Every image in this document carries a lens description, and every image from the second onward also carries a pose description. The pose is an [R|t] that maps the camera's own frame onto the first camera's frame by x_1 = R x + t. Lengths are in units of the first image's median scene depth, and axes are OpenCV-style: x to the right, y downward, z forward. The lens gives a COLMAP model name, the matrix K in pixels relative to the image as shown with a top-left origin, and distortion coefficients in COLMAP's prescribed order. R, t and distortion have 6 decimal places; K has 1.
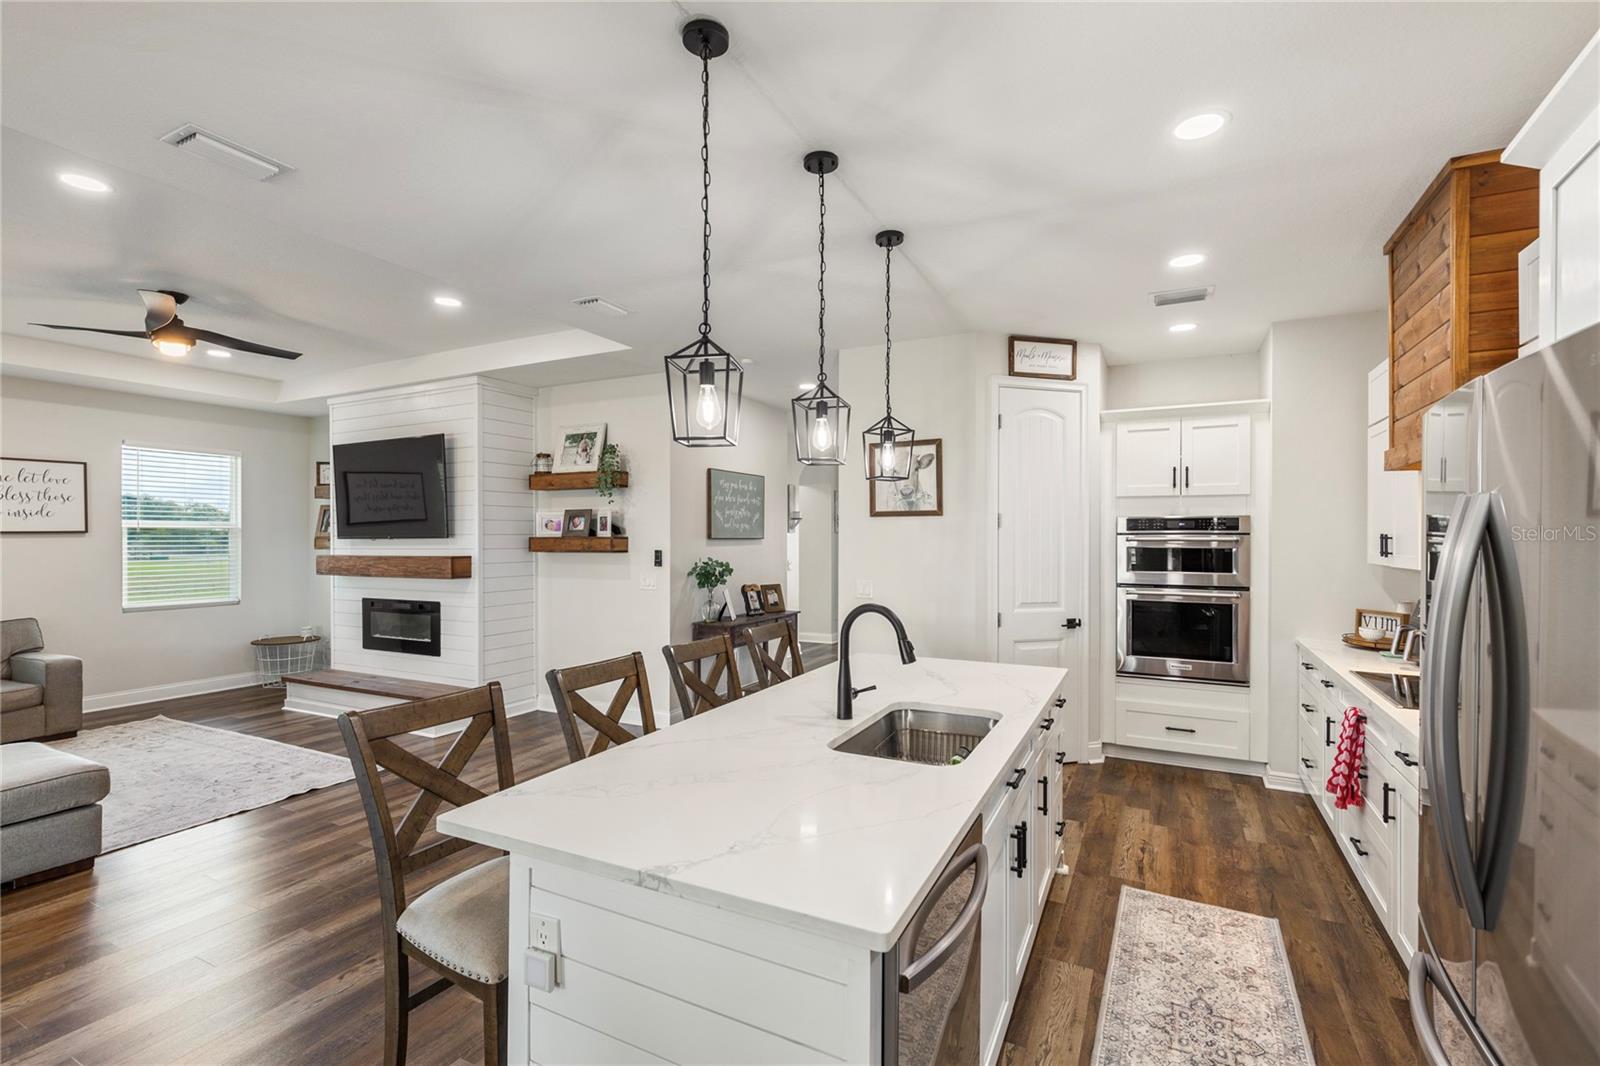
lens RADIAL K [[716.6, 0, 795.4], [0, 716.6, 535.9], [0, 0, 1]] dist [0.005249, -0.000191]
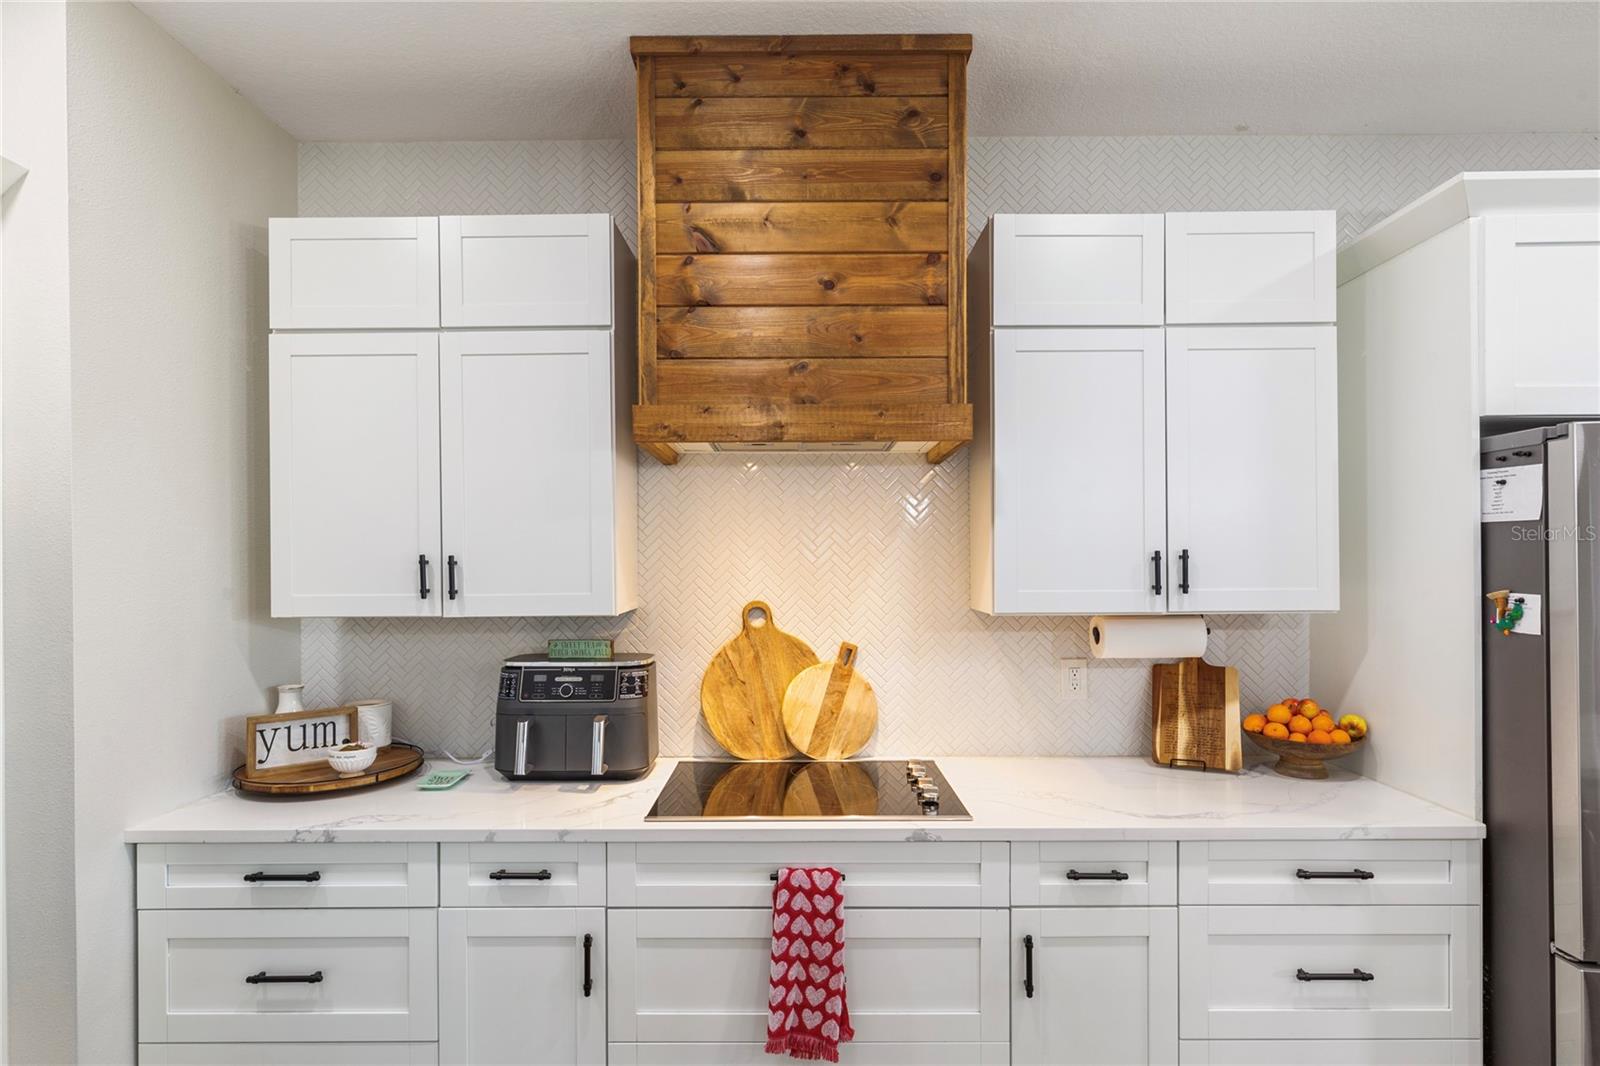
lens RADIAL K [[793.4, 0, 800.0], [0, 793.4, 559.5], [0, 0, 1]] dist [-0.000854, -0.000184]
pose [[-0.457316, -0.002441, 0.889301, 0.135655], [0.003757, 0.999982, 0.004677, -0.000682], [-0.889297, 0.005480, -0.457298, 0.736897]]
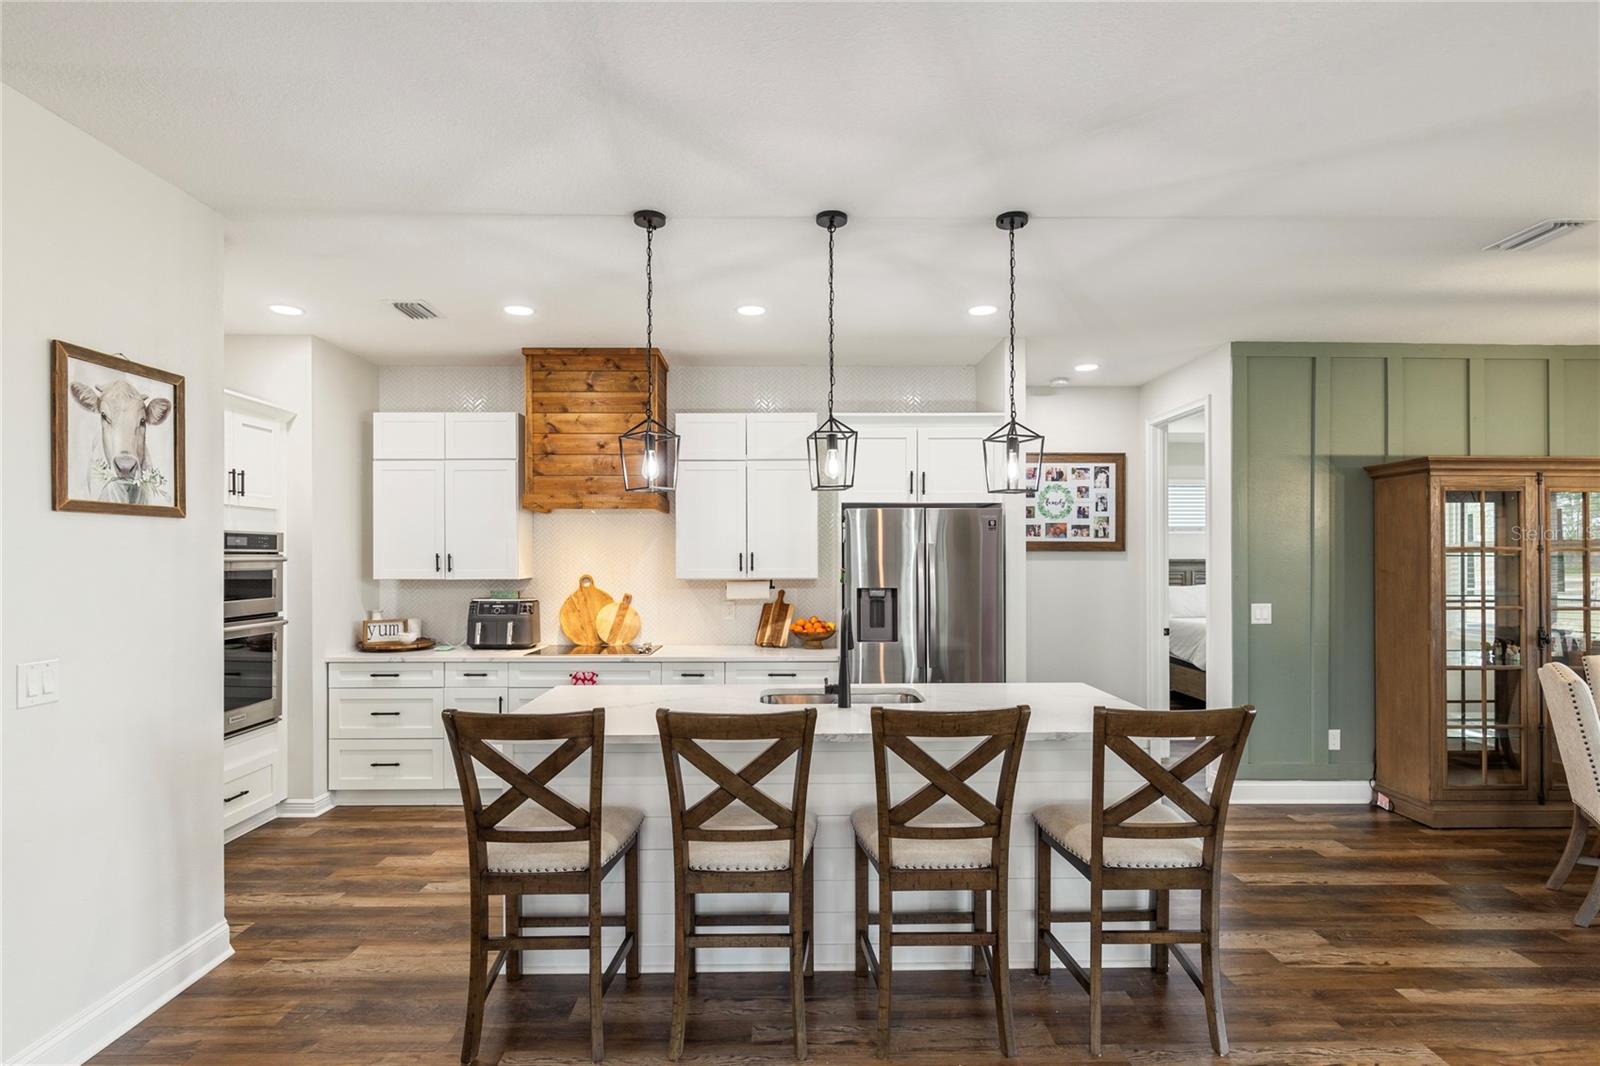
lens RADIAL K [[793.5, 0, 798.5], [0, 793.5, 553.5], [0, 0, 1]] dist [0.000599, -0.000192]
pose [[-0.468738, 0.001219, 0.883336, -0.499334], [-0.000195, 0.999999, -0.001484, -0.000492], [-0.883337, -0.000868, -0.468738, 0.788997]]
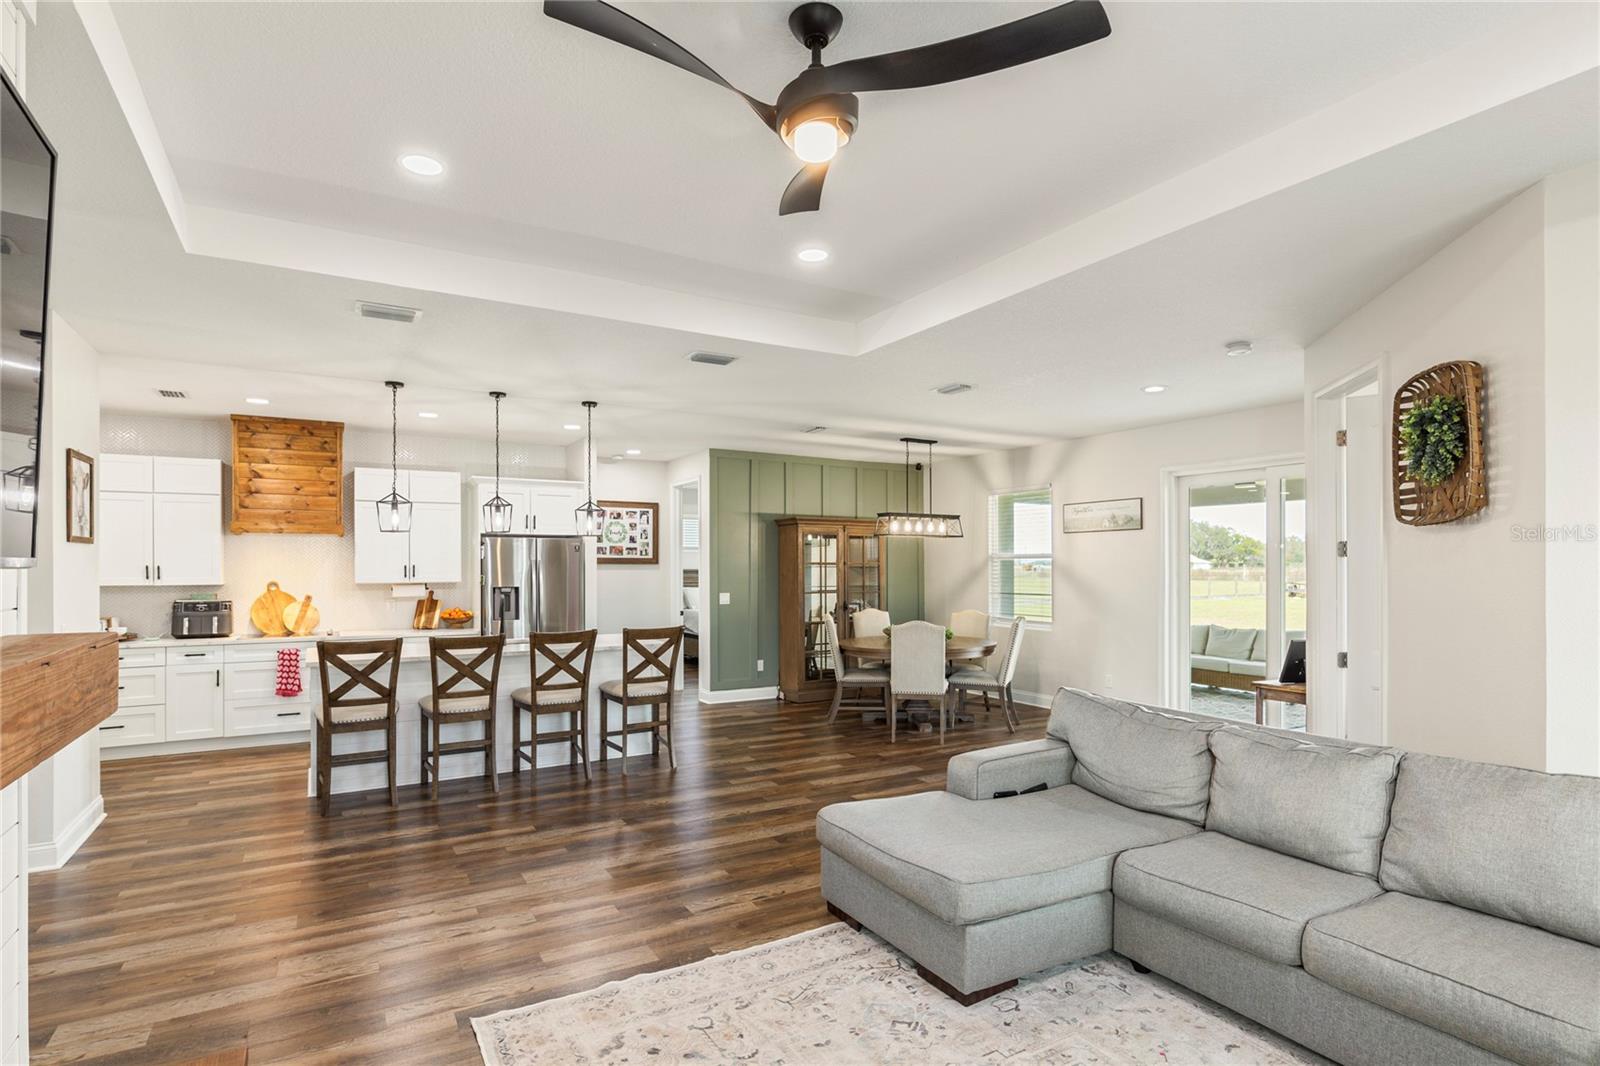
lens RADIAL K [[792.7, 0, 792.6], [0, 792.7, 565.2], [0, 0, 1]] dist [-0.014443, 0.000024]
pose [[-0.844647, 0.000726, 0.535324, -0.971909], [0.000001, 0.999999, -0.001353, -0.000483], [-0.535324, -0.001142, -0.844646, 1.236542]]
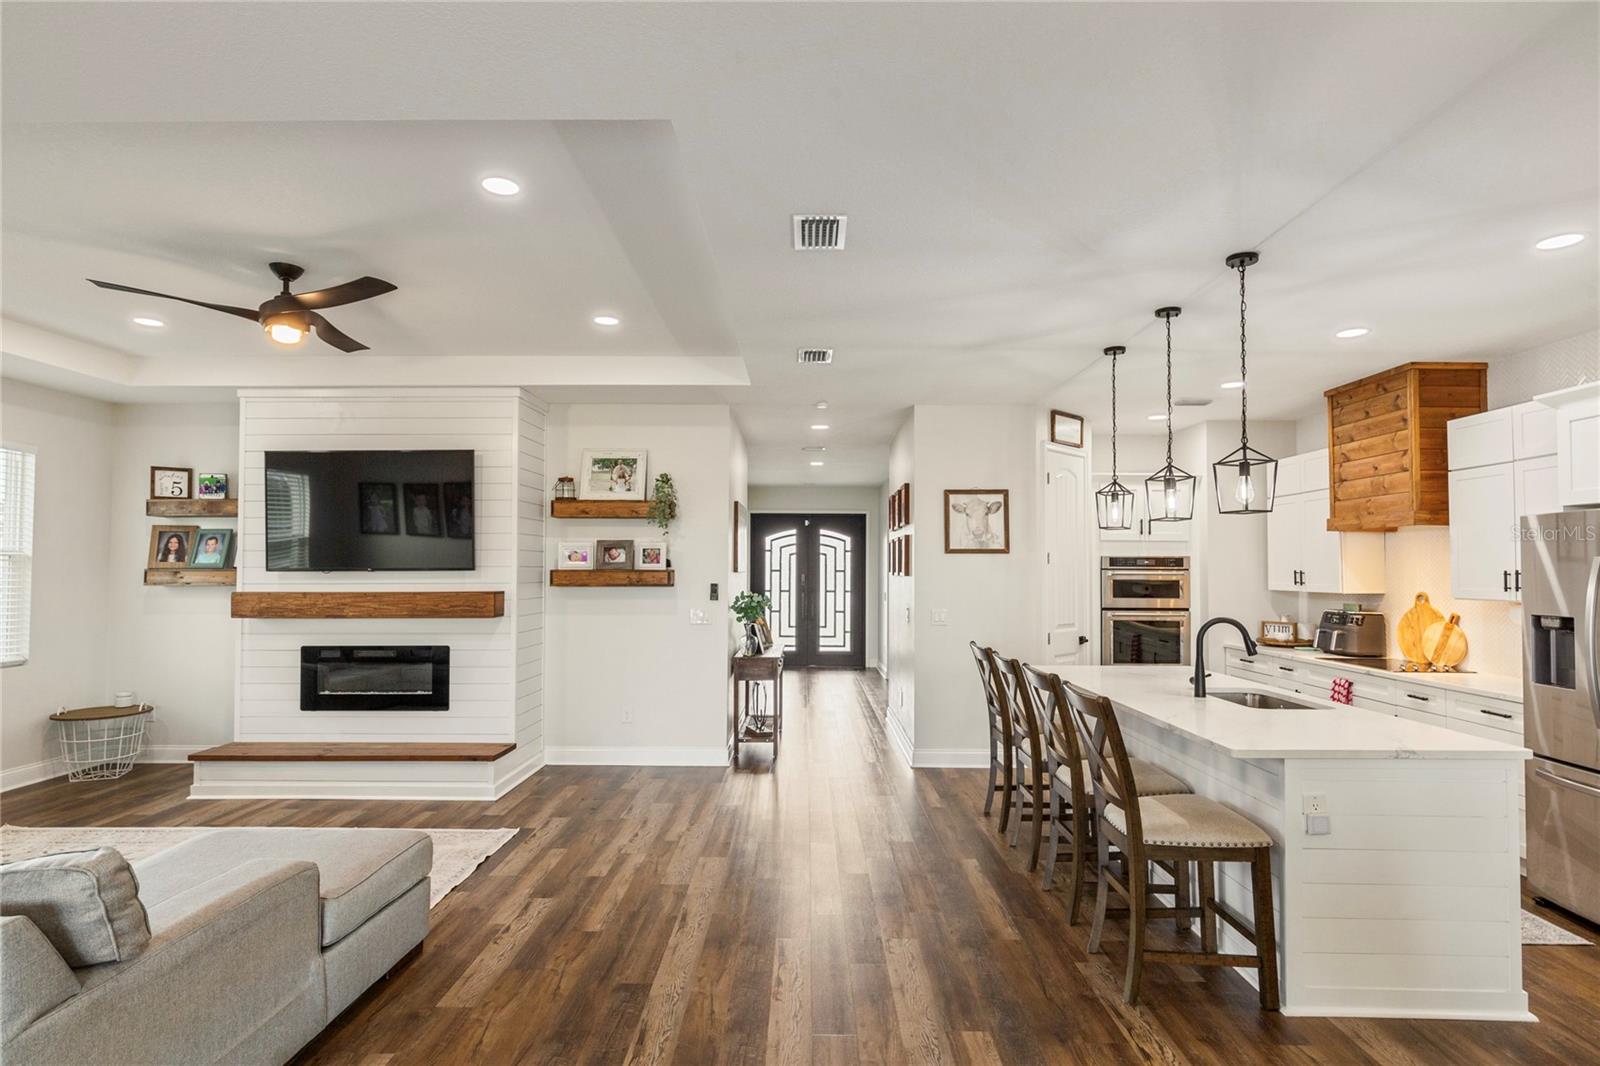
lens RADIAL K [[816.6, 0, 792.1], [0, 816.6, 542.3], [0, 0, 1]] dist [-0.003989, -0.000873]
pose [[0.895397, 0.018061, 0.444903, -0.662333], [-0.004284, 0.999480, -0.031951, -0.001595], [-0.445248, 0.026703, 0.895009, -0.056704]]
